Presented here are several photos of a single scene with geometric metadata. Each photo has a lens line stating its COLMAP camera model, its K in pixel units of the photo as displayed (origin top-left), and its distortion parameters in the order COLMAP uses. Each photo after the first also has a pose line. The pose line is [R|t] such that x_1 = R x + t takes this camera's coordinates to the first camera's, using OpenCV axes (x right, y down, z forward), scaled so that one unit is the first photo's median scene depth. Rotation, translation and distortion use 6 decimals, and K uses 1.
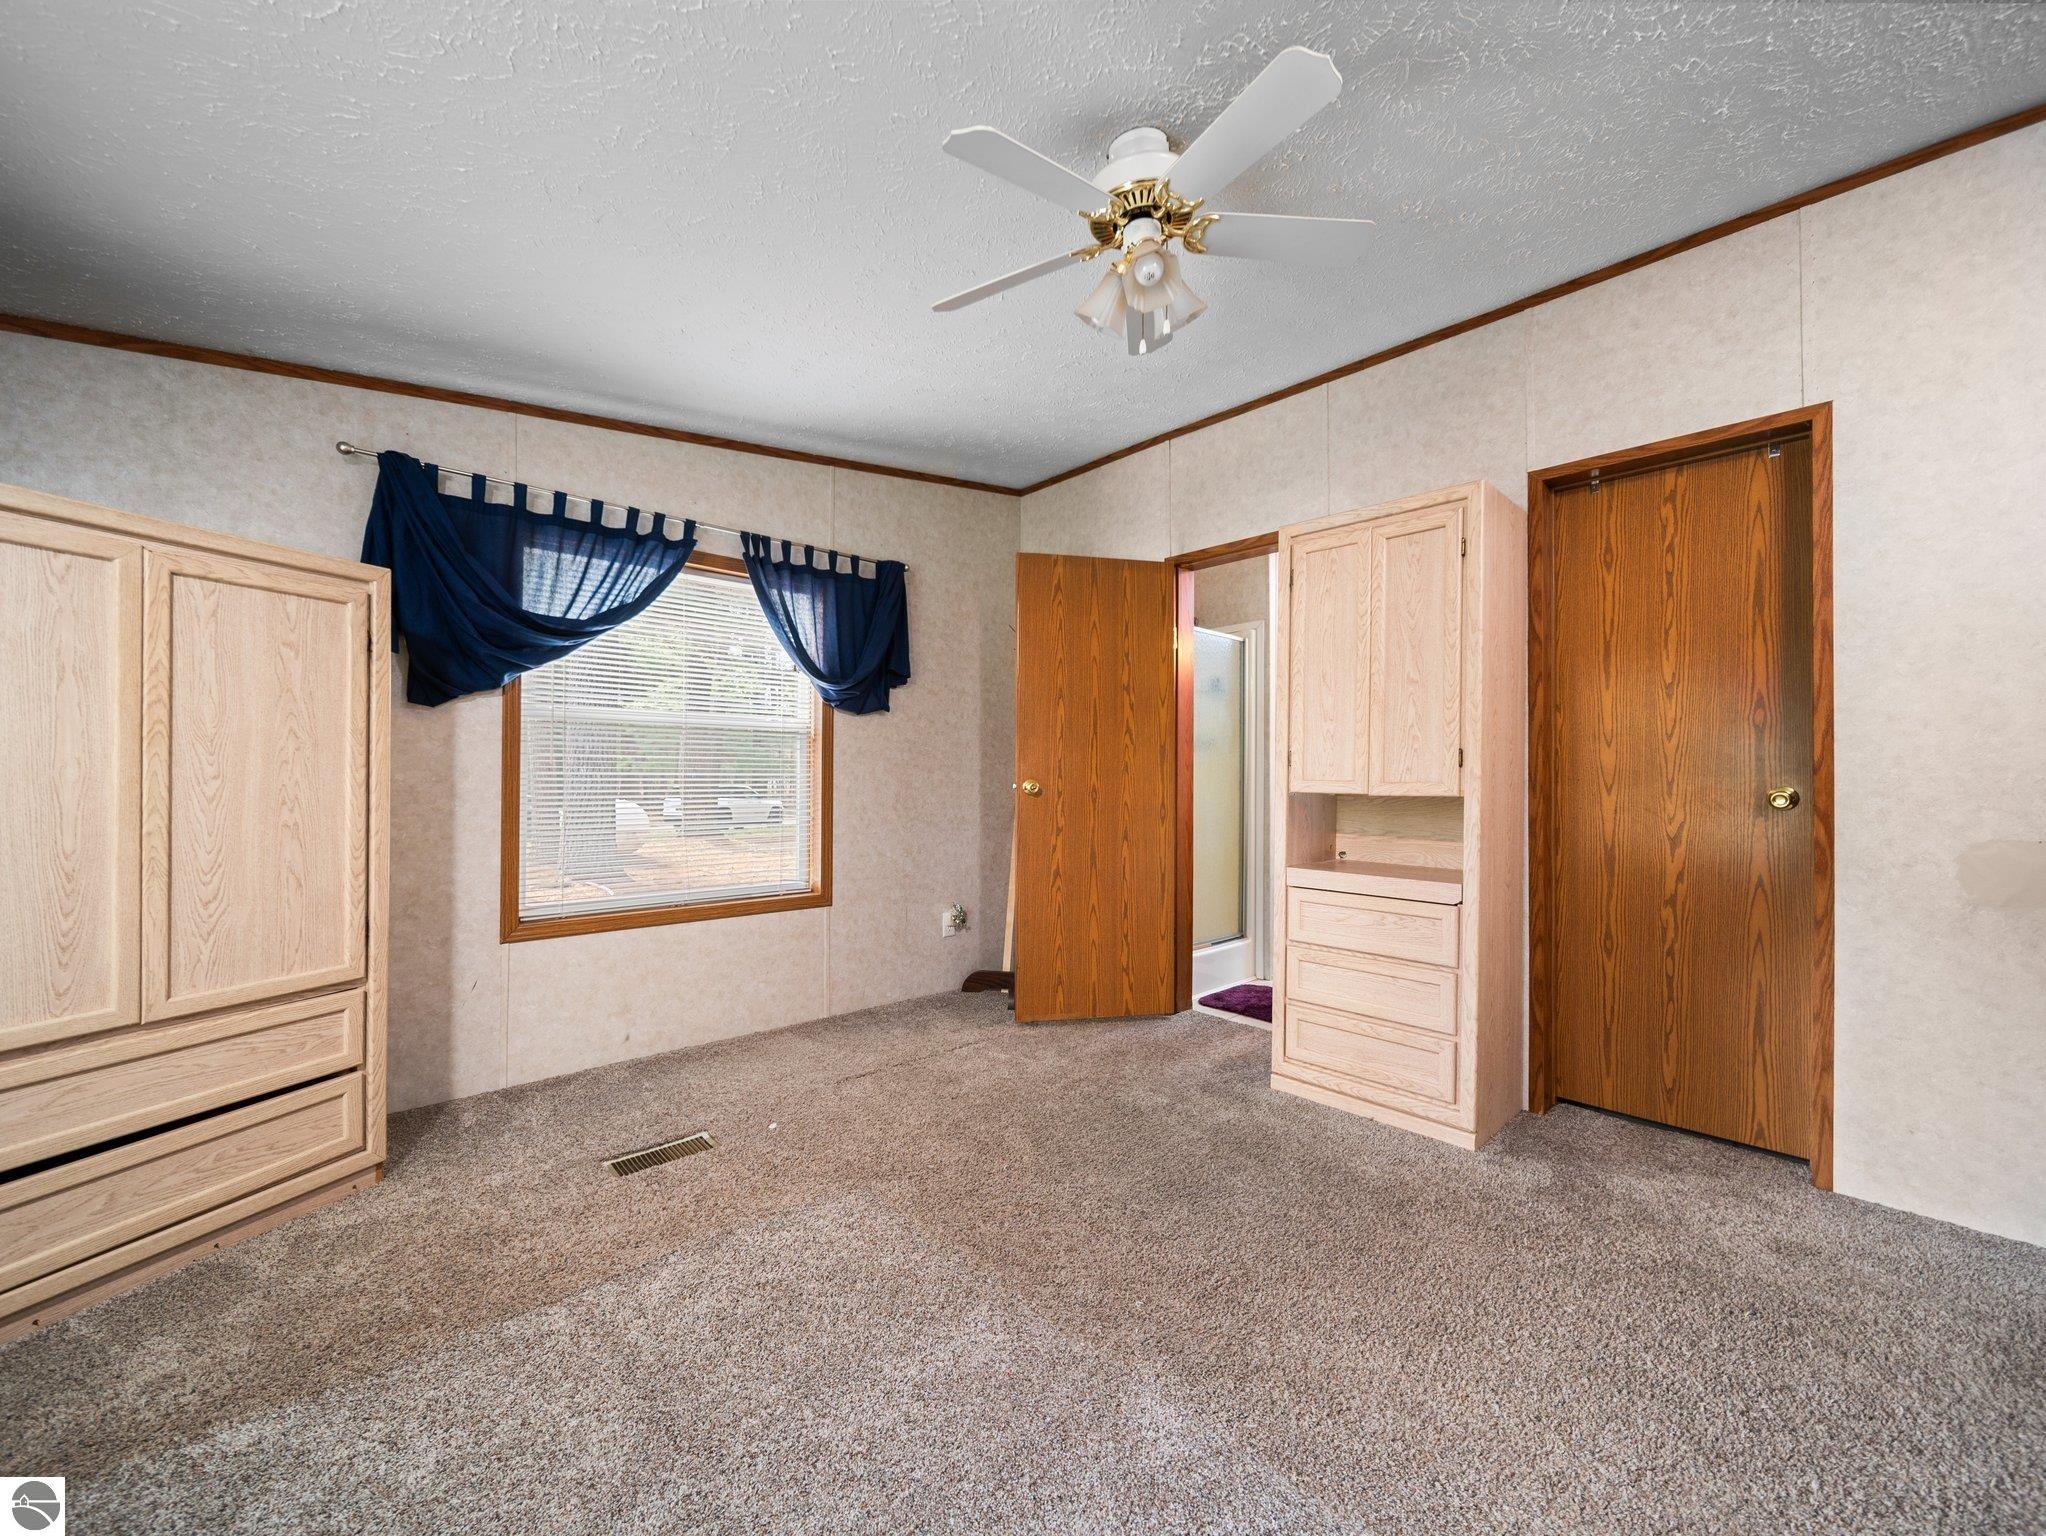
lens RADIAL K [[817.0, 0, 1023.0], [0, 817.0, 768.0], [0, 0, 1]] dist [0.000010, -0.000039]
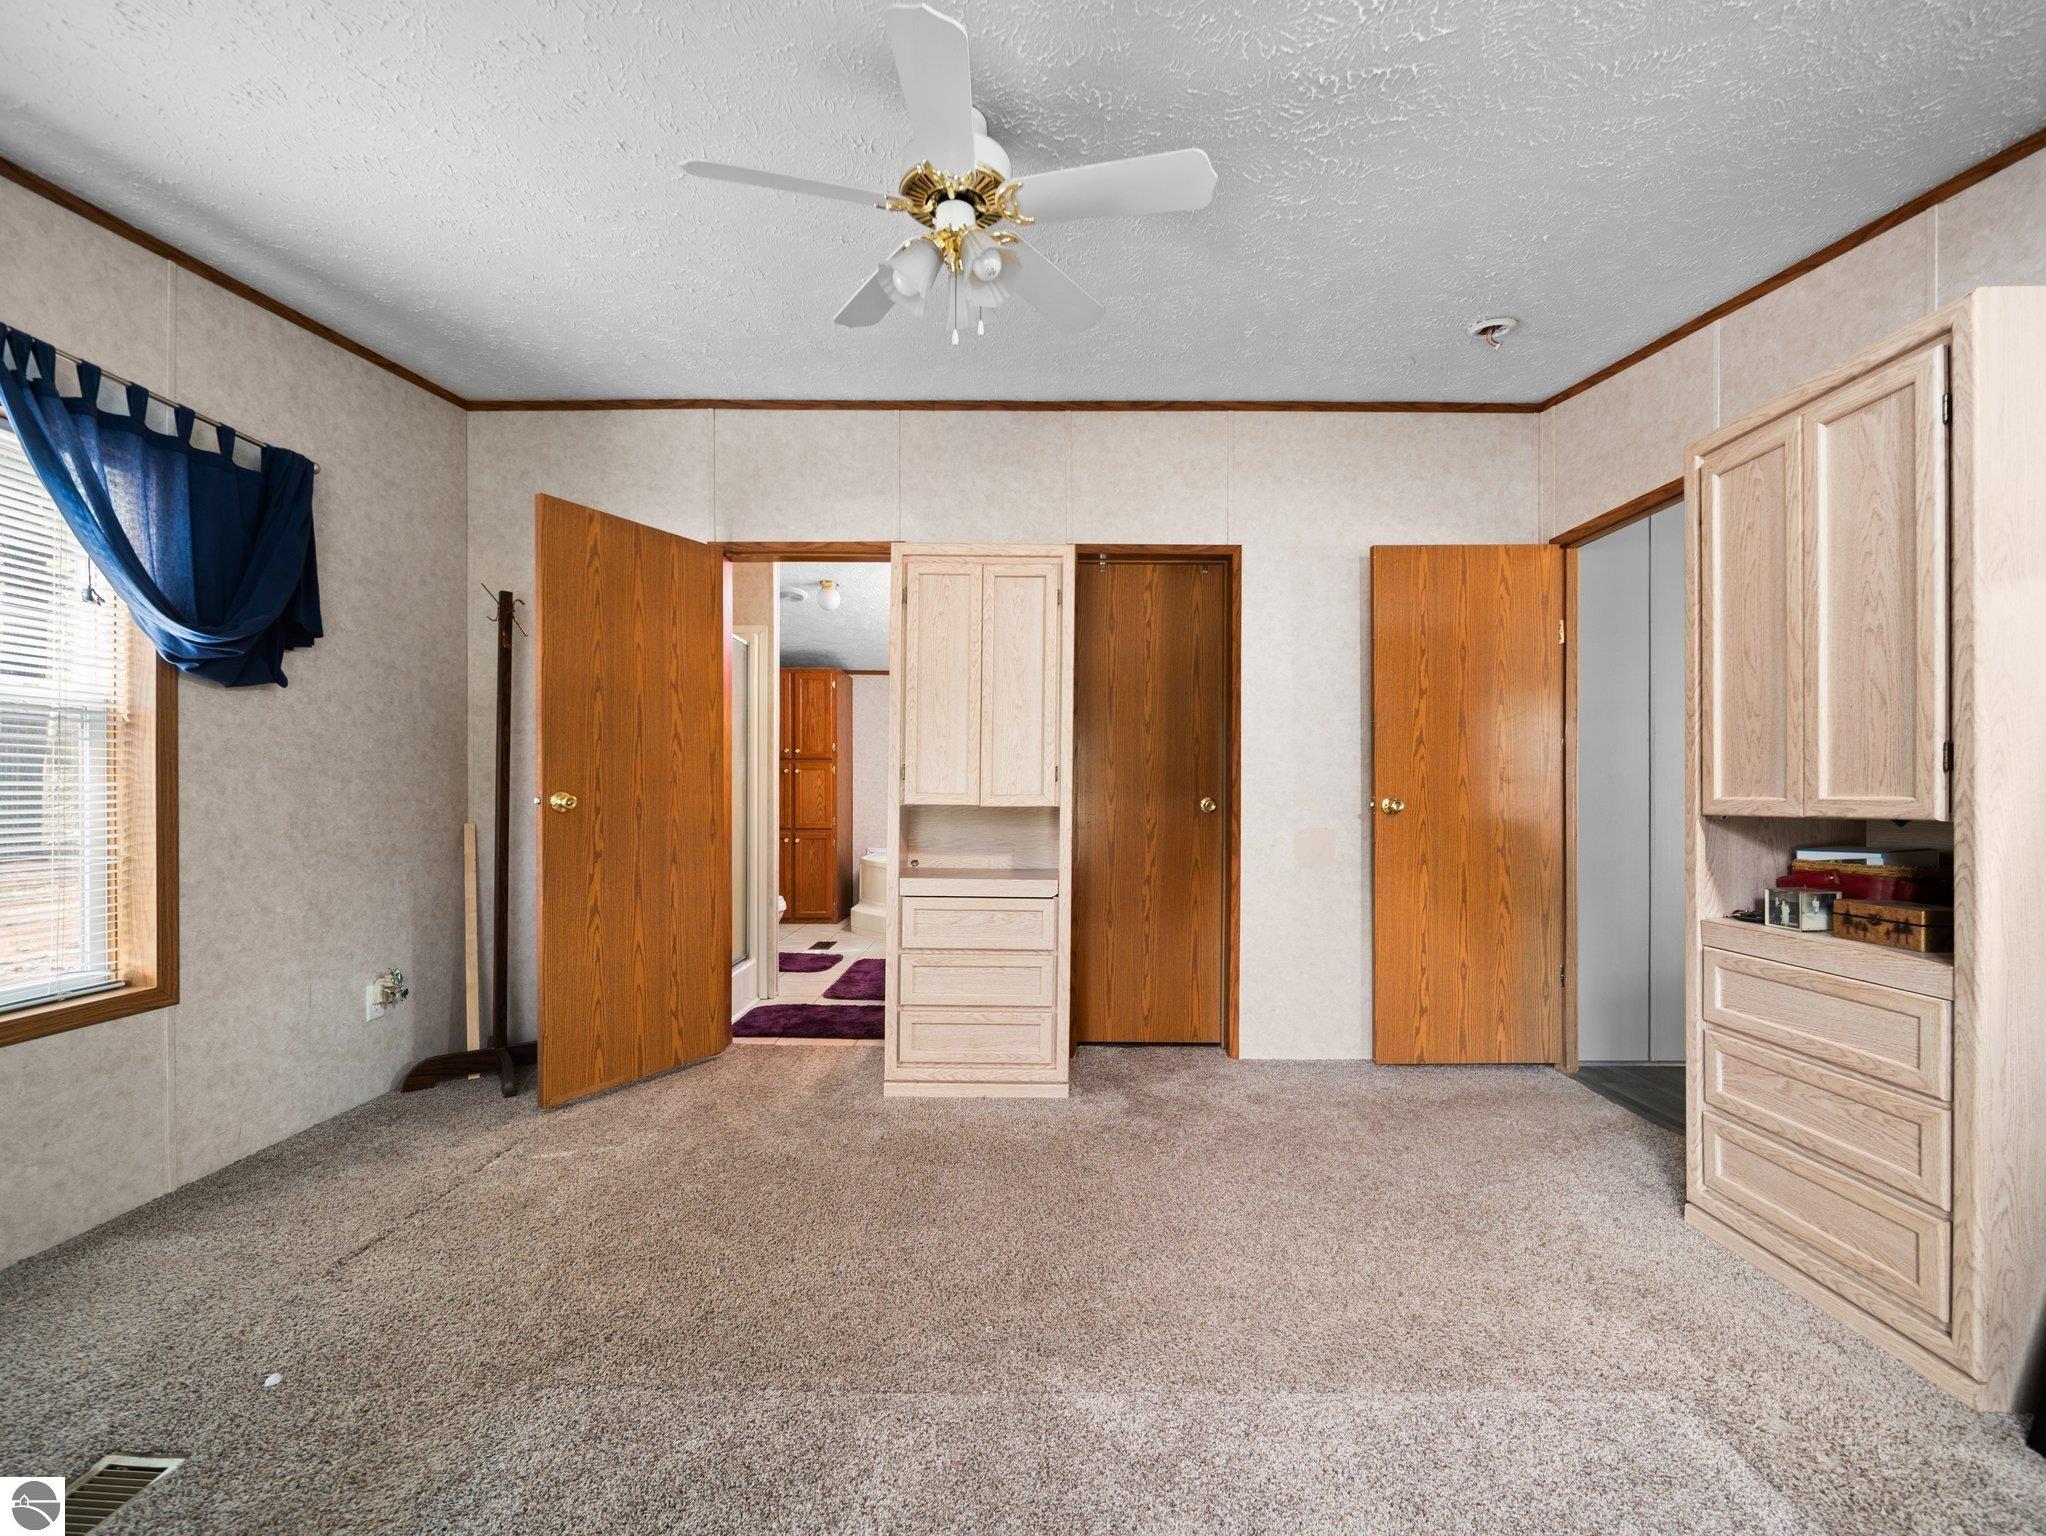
lens RADIAL K [[825.0, 0, 1025.9], [0, 825.0, 793.4], [0, 0, 1]] dist [-0.000150, 0.000274]
pose [[0.684415, -0.002216, 0.729089, -0.258946], [-0.011102, 0.999848, 0.013460, -0.000390], [-0.729008, -0.017306, 0.684286, 0.142862]]
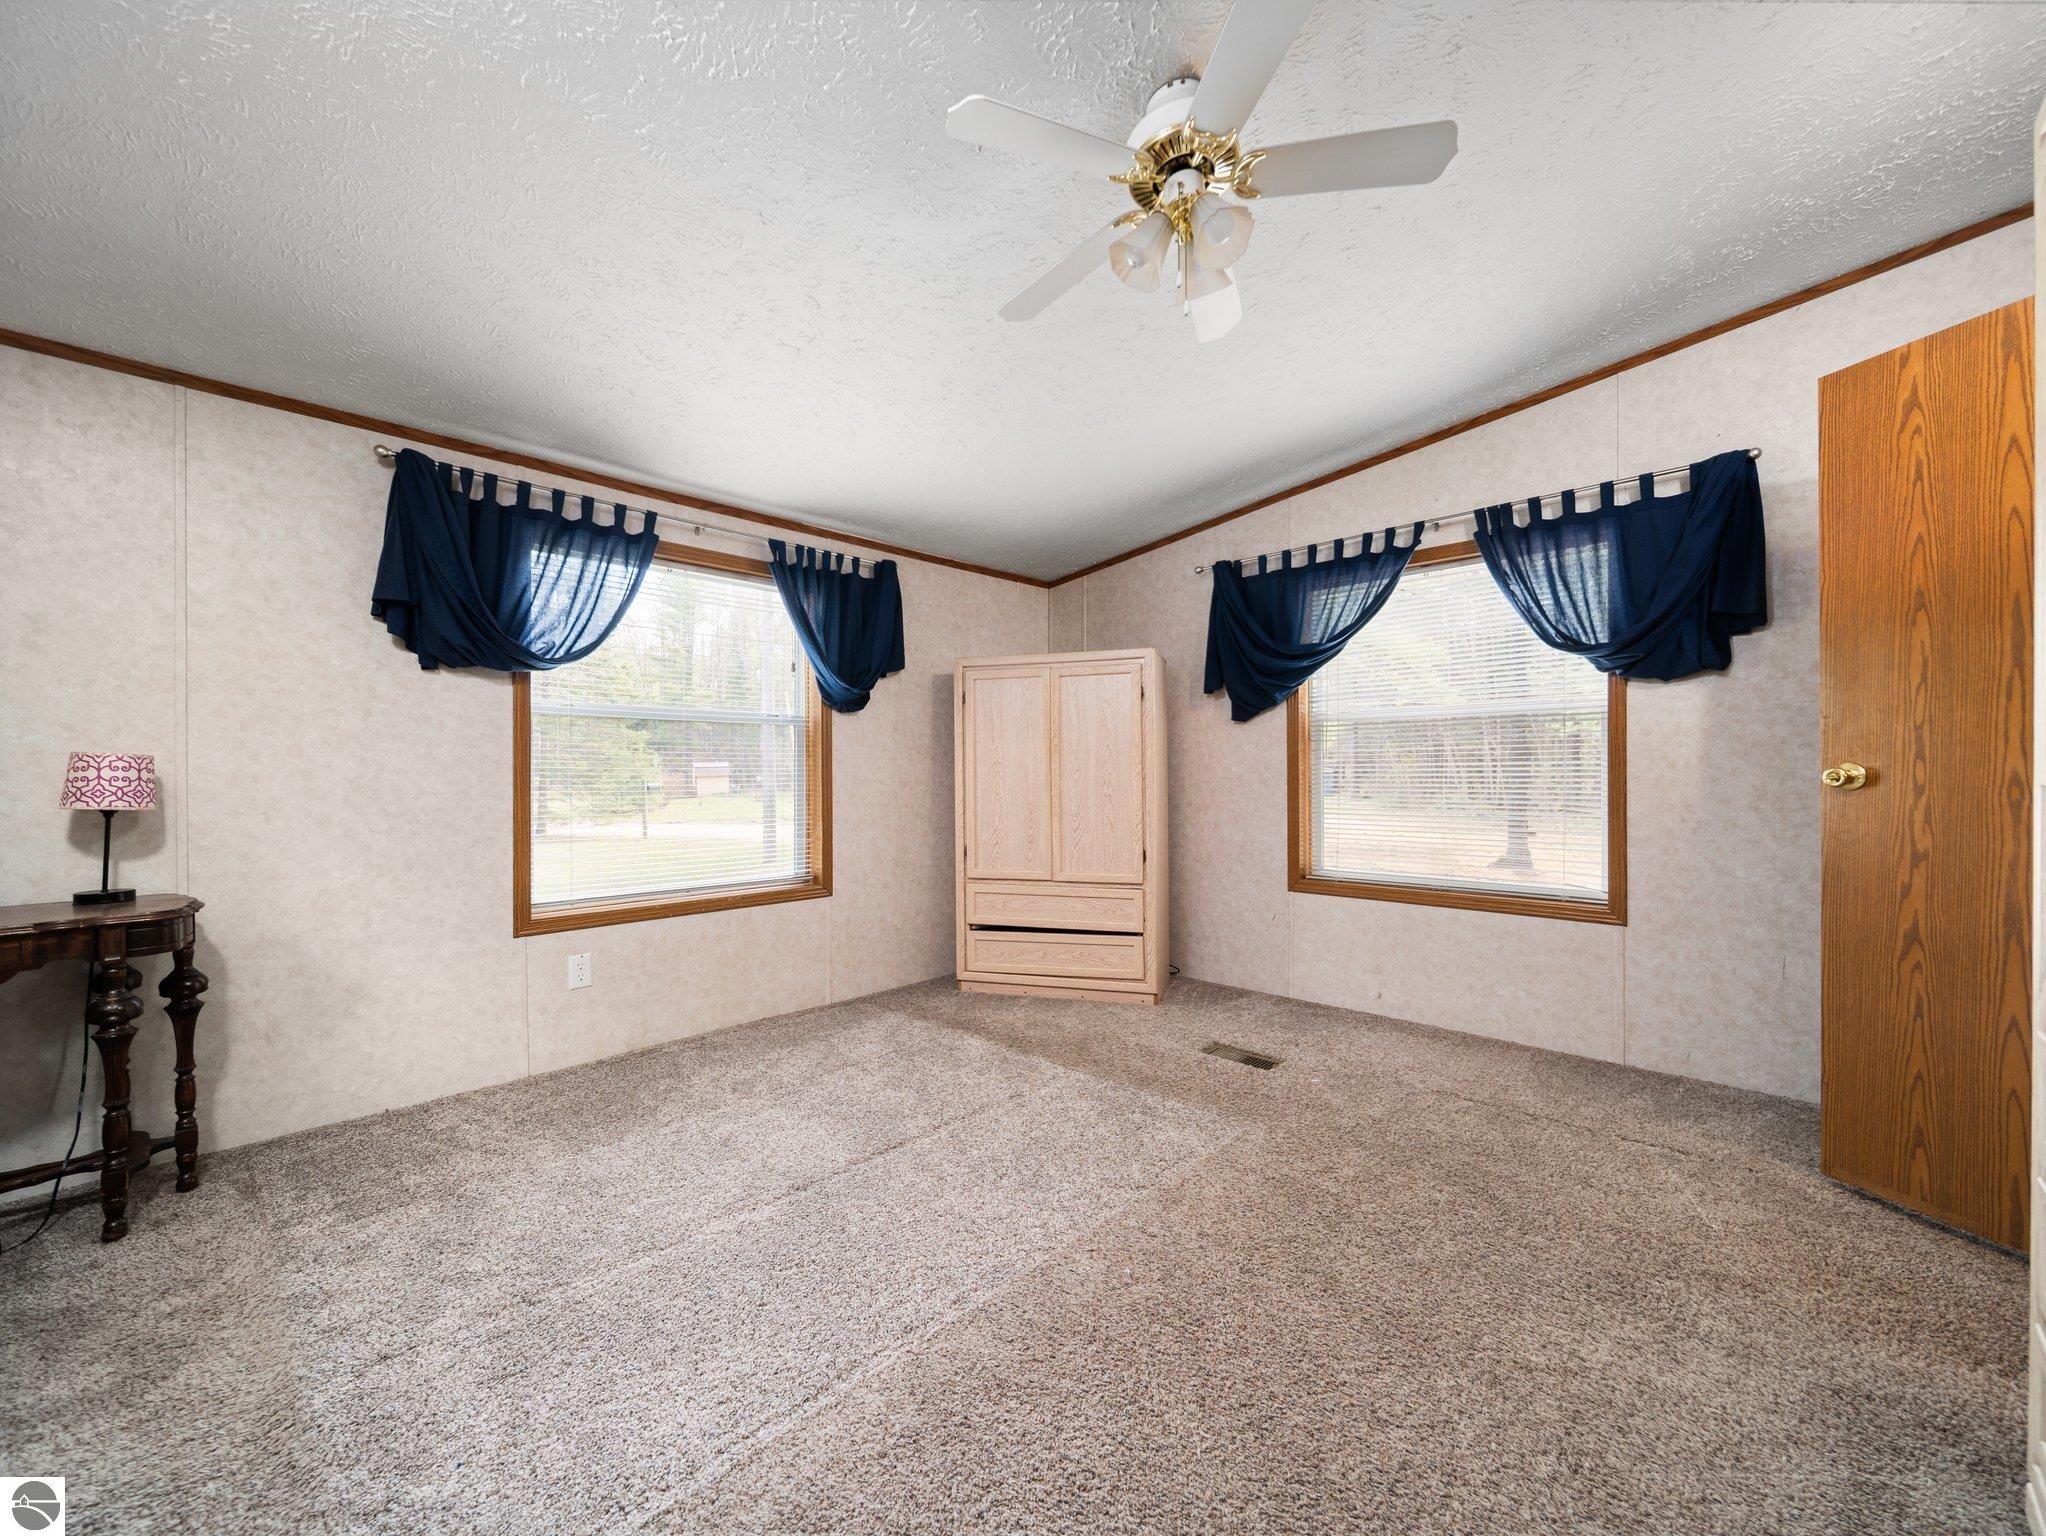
lens RADIAL K [[817.0, 0, 1023.0], [0, 817.0, 768.0], [0, 0, 1]] dist [0.000010, -0.000039]
pose [[0.044040, -0.009981, -0.998980, 0.555276], [0.020028, 0.999758, -0.009106, 0.010628], [0.998829, -0.019606, 0.044230, 0.395634]]
